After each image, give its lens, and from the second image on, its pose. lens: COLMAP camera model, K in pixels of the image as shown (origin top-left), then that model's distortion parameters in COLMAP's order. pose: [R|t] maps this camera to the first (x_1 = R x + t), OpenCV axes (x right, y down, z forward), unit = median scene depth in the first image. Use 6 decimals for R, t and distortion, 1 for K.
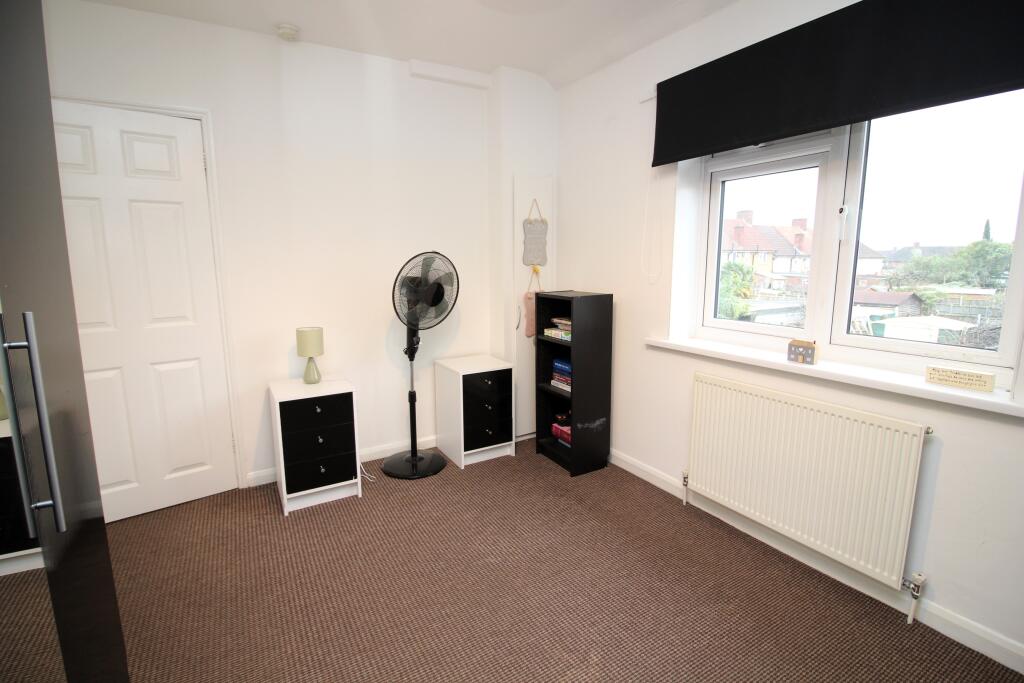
lens RADIAL K [[480.8, 0, 512.0], [0, 480.8, 341.5], [0, 0, 1]] dist [-0.000140, -0.000176]
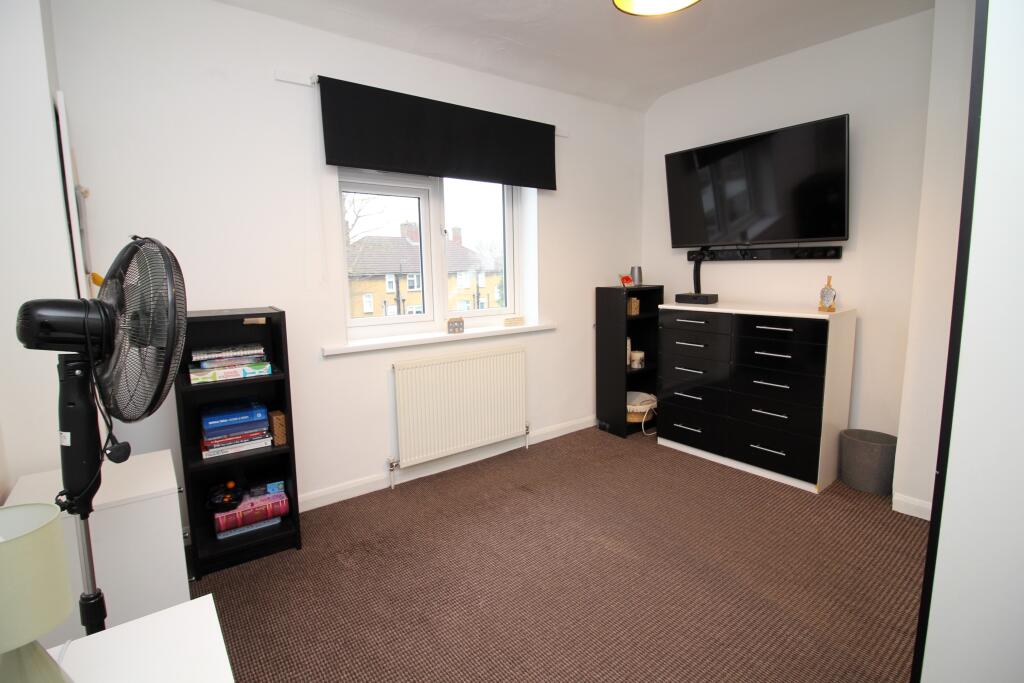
lens RADIAL K [[489.6, 0, 514.0], [0, 489.6, 329.1], [0, 0, 1]] dist [-0.000588, -0.000206]
pose [[-0.115126, -0.126309, 0.985288, -0.853909], [0.172296, 0.974310, 0.145033, -0.147515], [-0.978295, 0.186458, -0.090405, 0.921103]]
